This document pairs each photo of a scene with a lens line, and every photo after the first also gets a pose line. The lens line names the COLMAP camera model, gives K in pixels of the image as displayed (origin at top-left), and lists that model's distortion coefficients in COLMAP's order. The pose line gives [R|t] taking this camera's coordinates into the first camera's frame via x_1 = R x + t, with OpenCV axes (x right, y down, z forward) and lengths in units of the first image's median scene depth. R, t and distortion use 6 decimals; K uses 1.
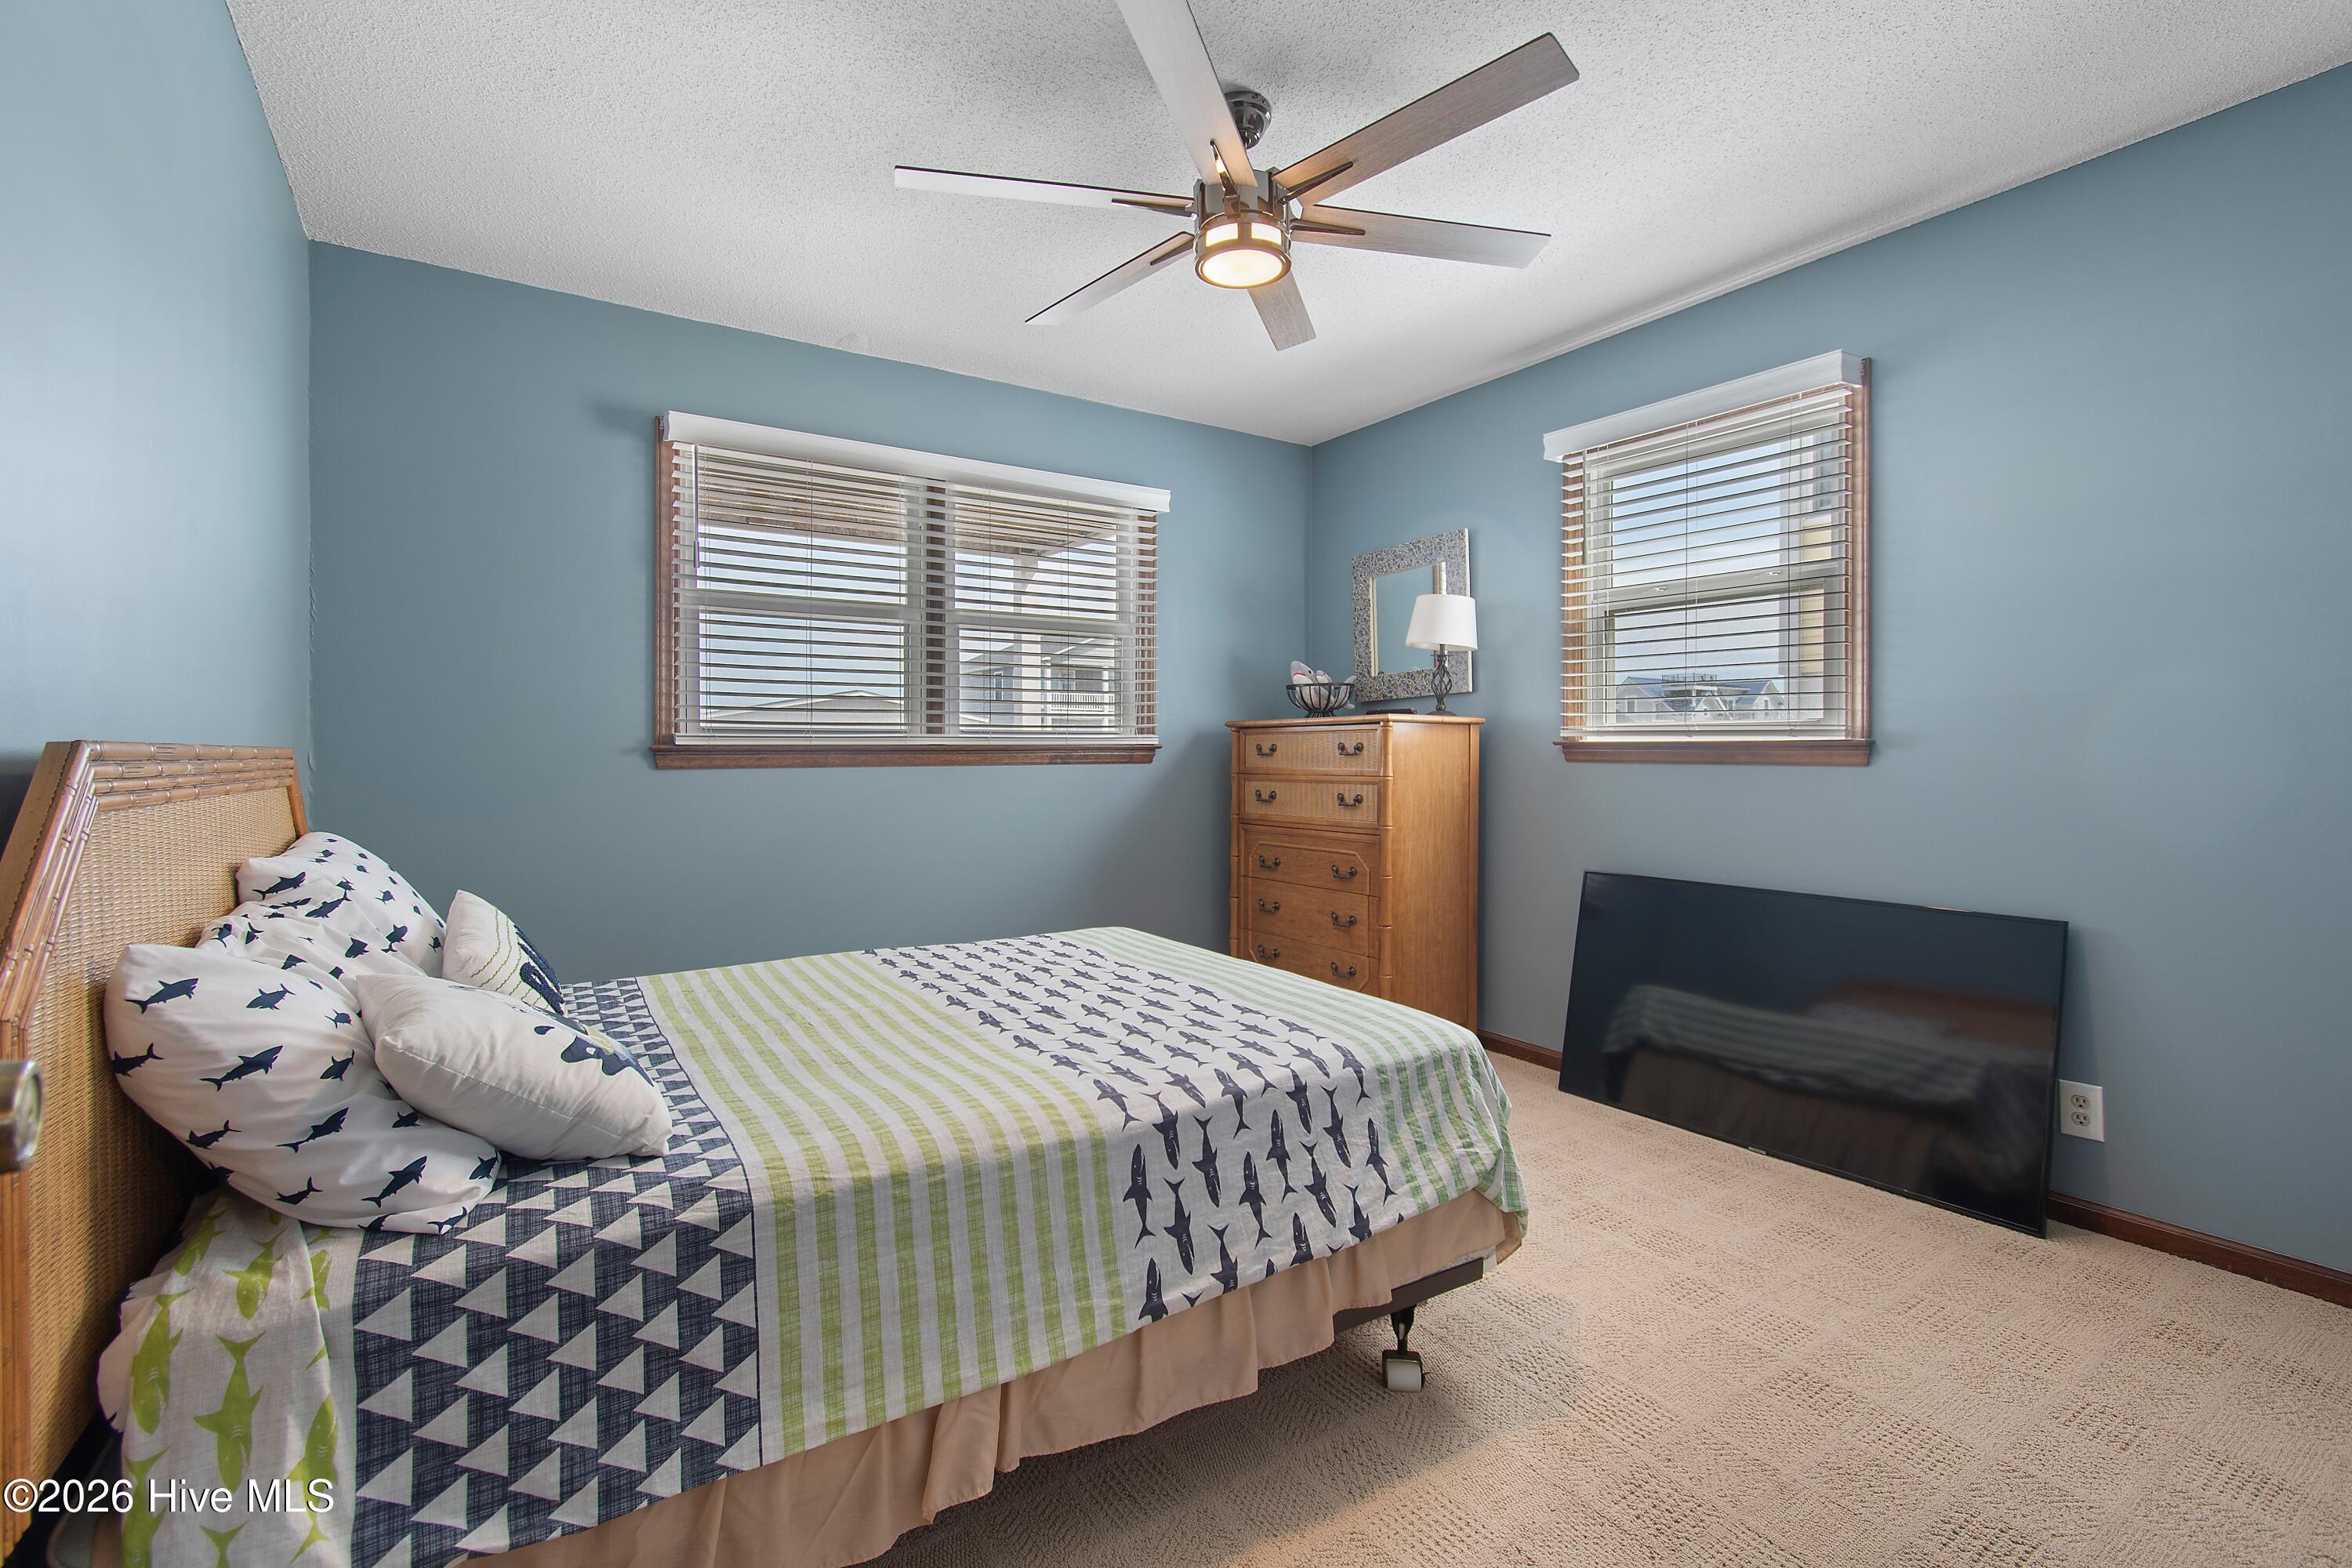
lens RADIAL K [[1064.2, 0, 1176.0], [0, 1064.2, 784.0], [0, 0, 1]] dist [0.001720, -0.000282]
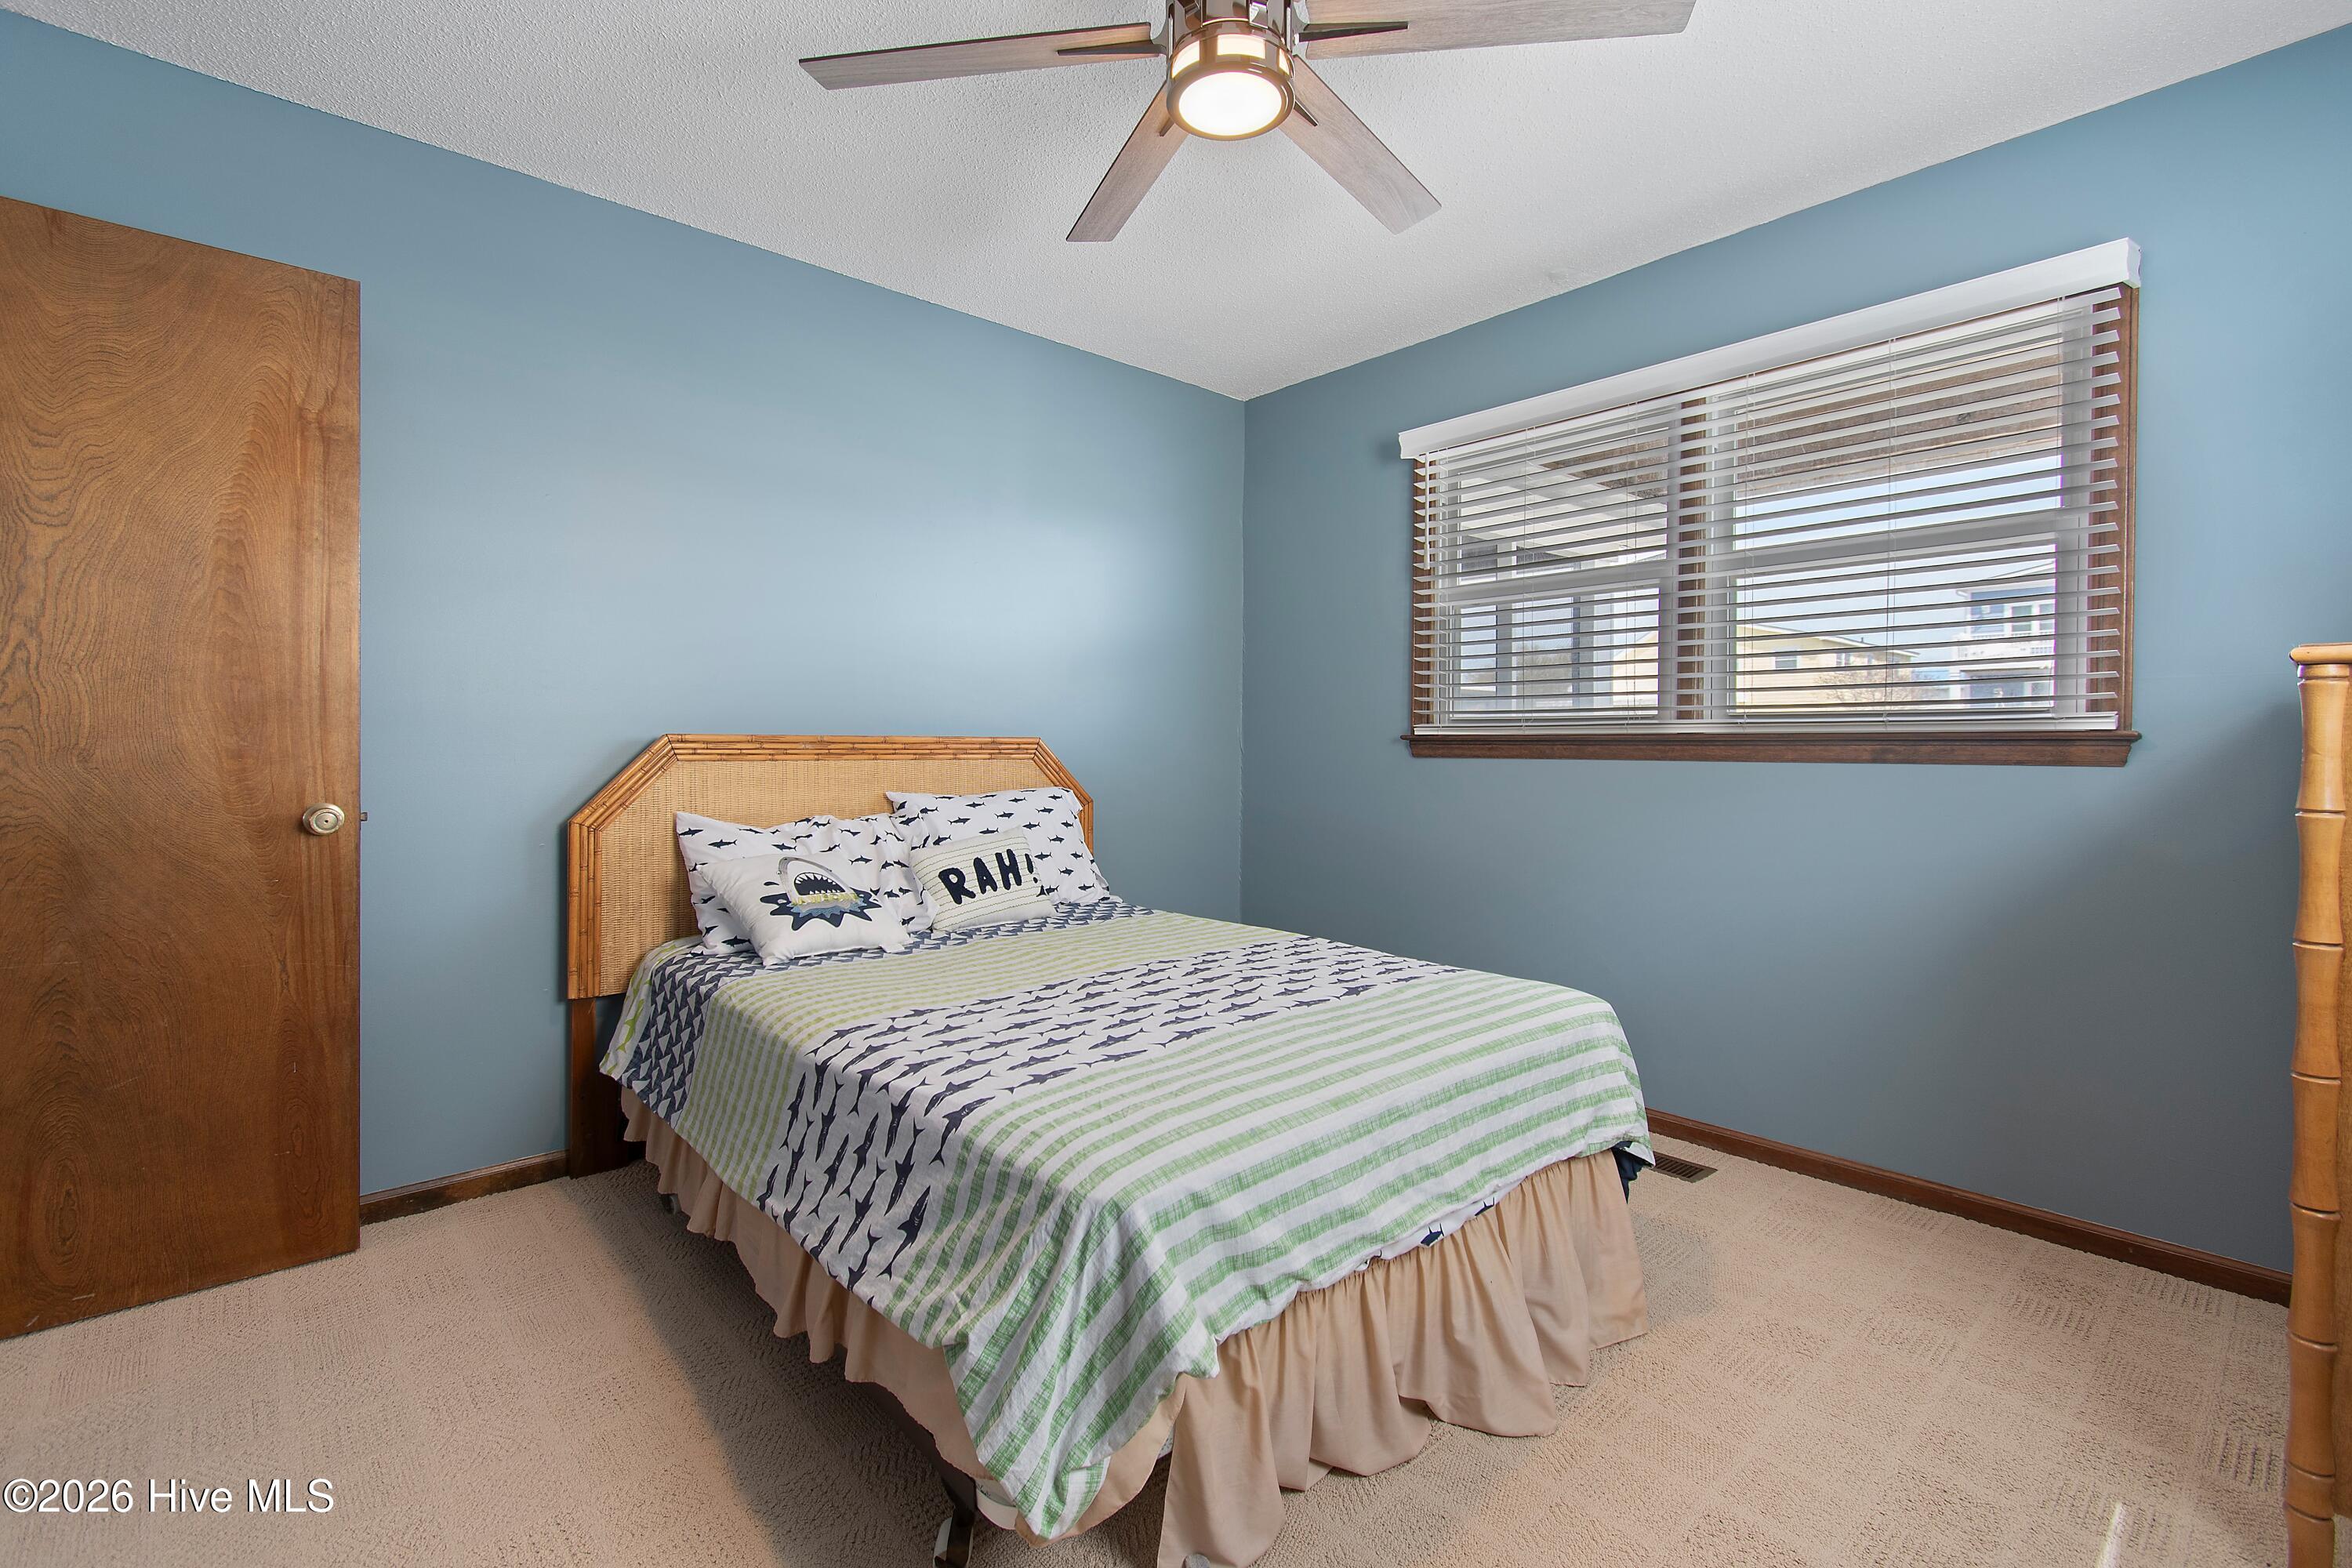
lens RADIAL K [[1034.5, 0, 1177.2], [0, 1034.5, 763.3], [0, 0, 1]] dist [-0.001149, -0.000360]
pose [[0.144403, 0.022884, -0.989254, 1.416727], [-0.033138, 0.999284, 0.018279, -0.046983], [0.988964, 0.030143, 0.145058, 1.517652]]
